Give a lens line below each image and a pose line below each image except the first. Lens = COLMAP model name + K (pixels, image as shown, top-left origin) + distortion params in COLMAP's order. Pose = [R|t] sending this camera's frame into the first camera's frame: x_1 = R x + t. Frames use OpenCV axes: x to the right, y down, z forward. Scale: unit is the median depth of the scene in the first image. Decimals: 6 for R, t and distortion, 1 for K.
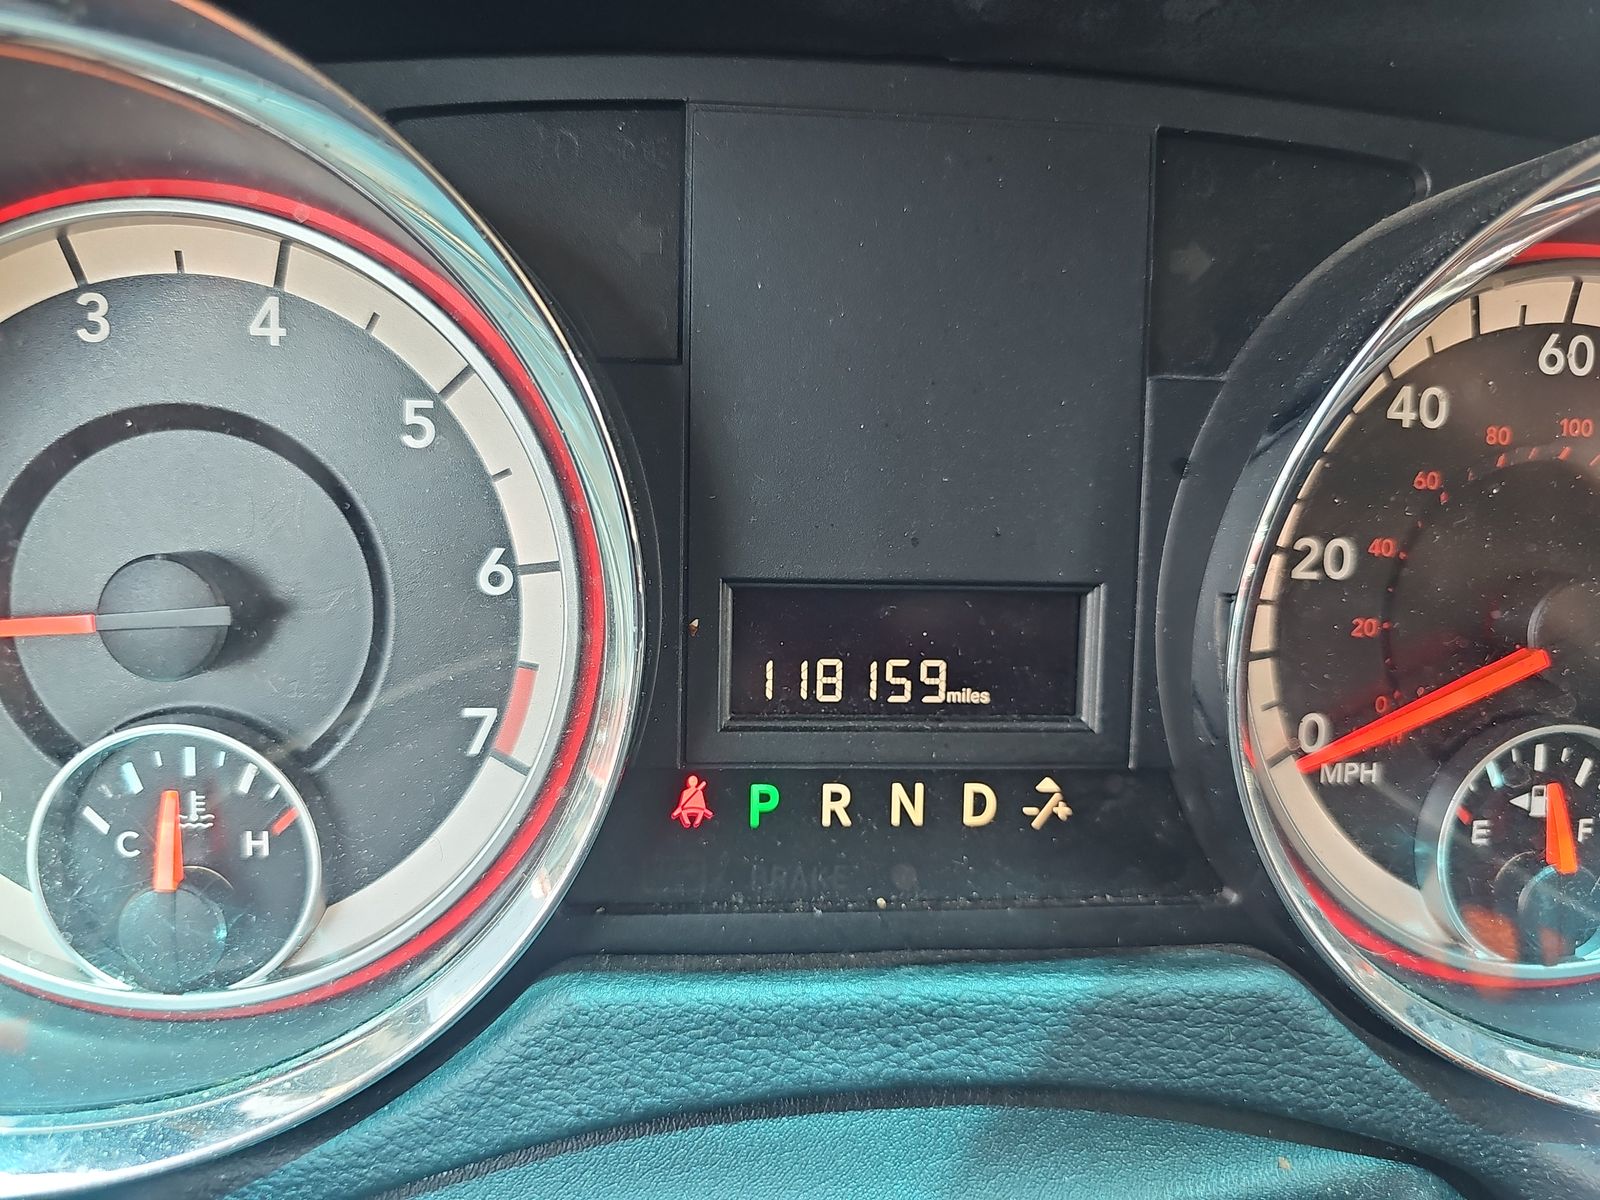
lens RADIAL K [[1090.5, 0, 800.0], [0, 1090.5, 600.0], [0, 0, 1]] dist [-0.021531, -0.004915]
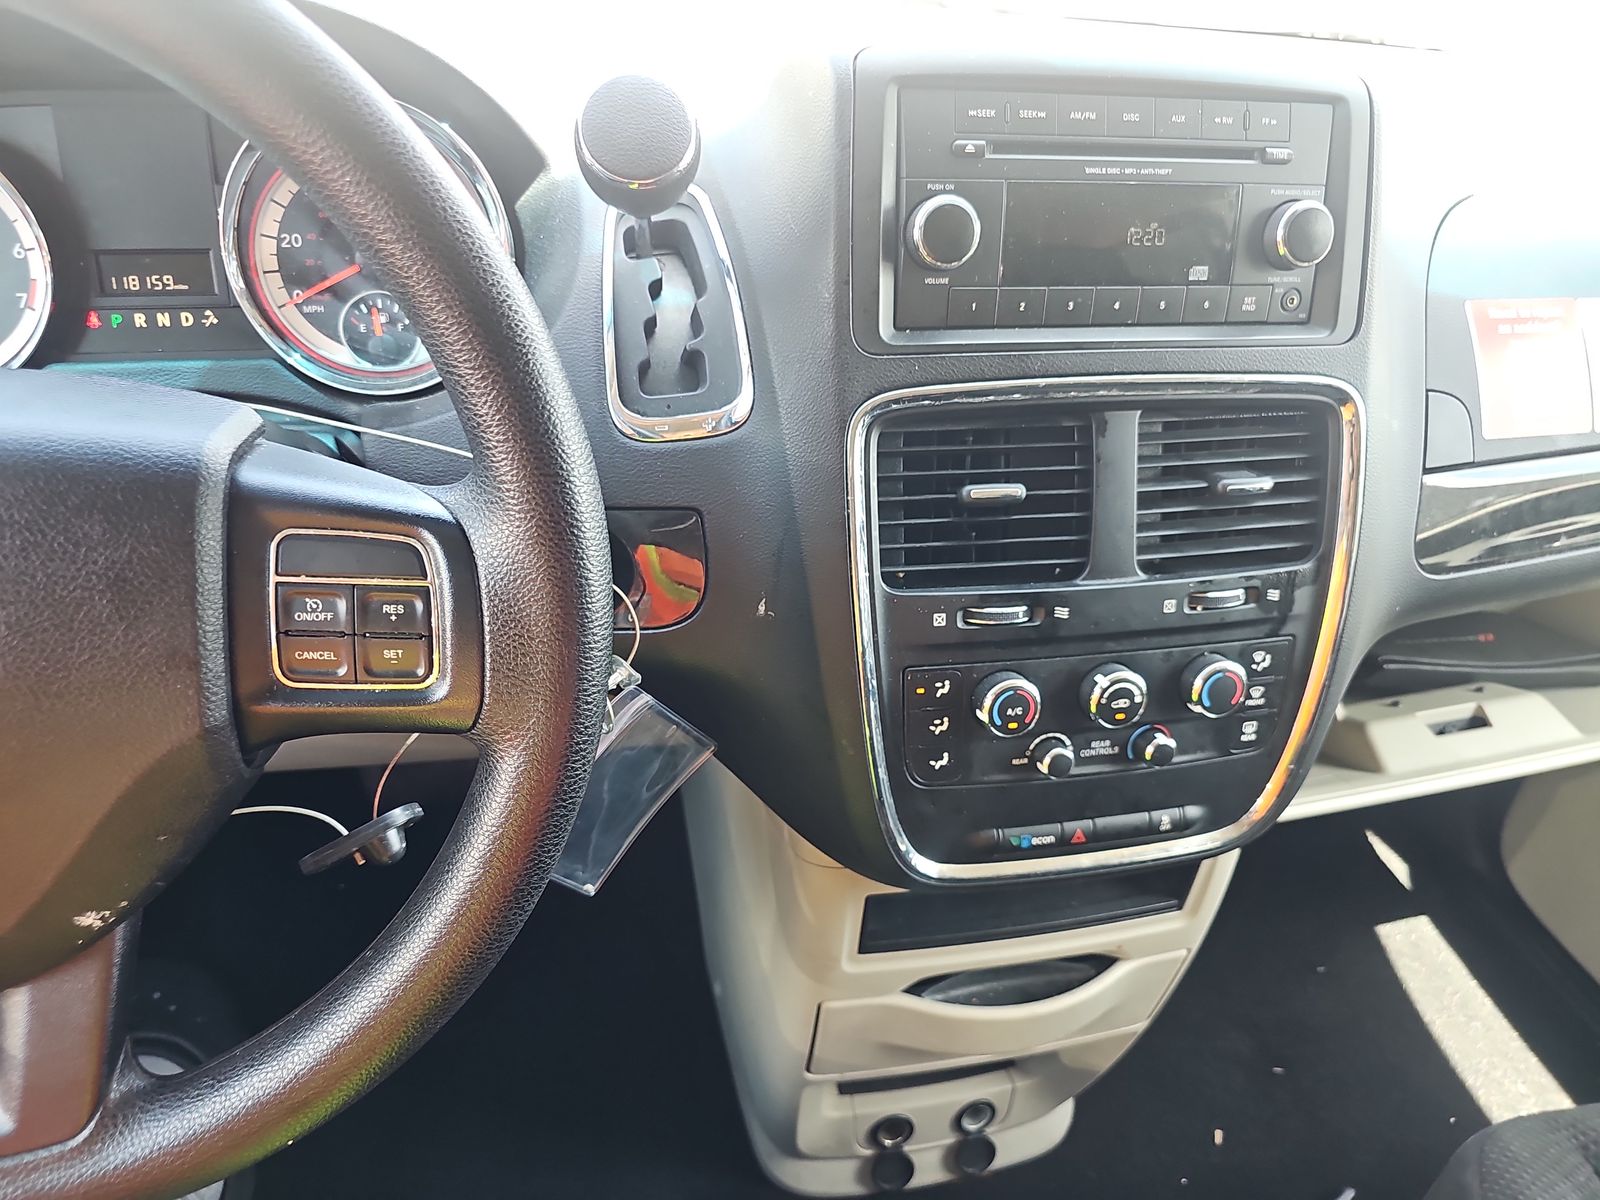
lens RADIAL K [[1056.7, 0, 786.0], [0, 1056.7, 597.0], [0, 0, 1]] dist [0.026618, -0.021708]
pose [[0.993748, -0.069602, 0.087292, 1.659184], [0.055765, 0.986809, 0.151984, 0.638913], [-0.096719, -0.146166, 0.984521, -2.545191]]
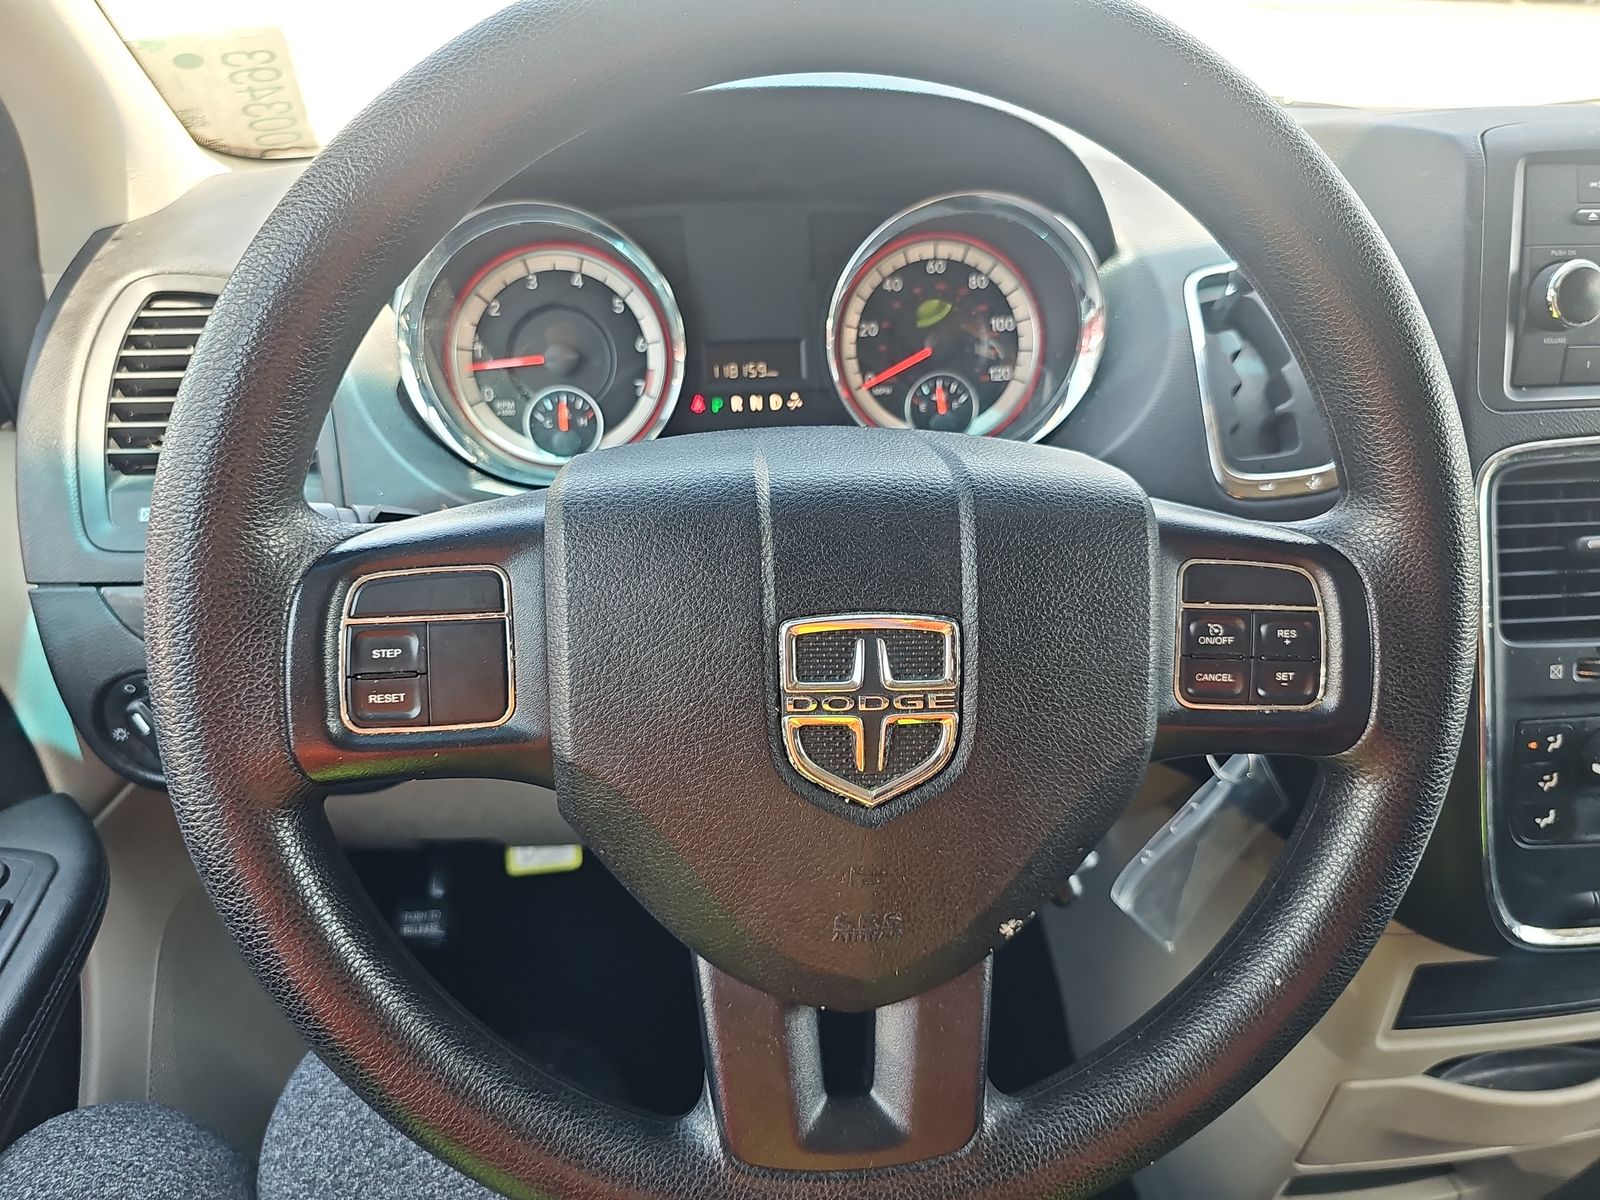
lens RADIAL K [[1056.7, 0, 786.0], [0, 1056.7, 597.0], [0, 0, 1]] dist [0.026618, -0.021708]
pose [[0.997319, -0.070376, 0.020042, 0.080454], [0.069441, 0.996612, 0.044070, 0.688199], [-0.023076, -0.042560, 0.998827, -2.595613]]
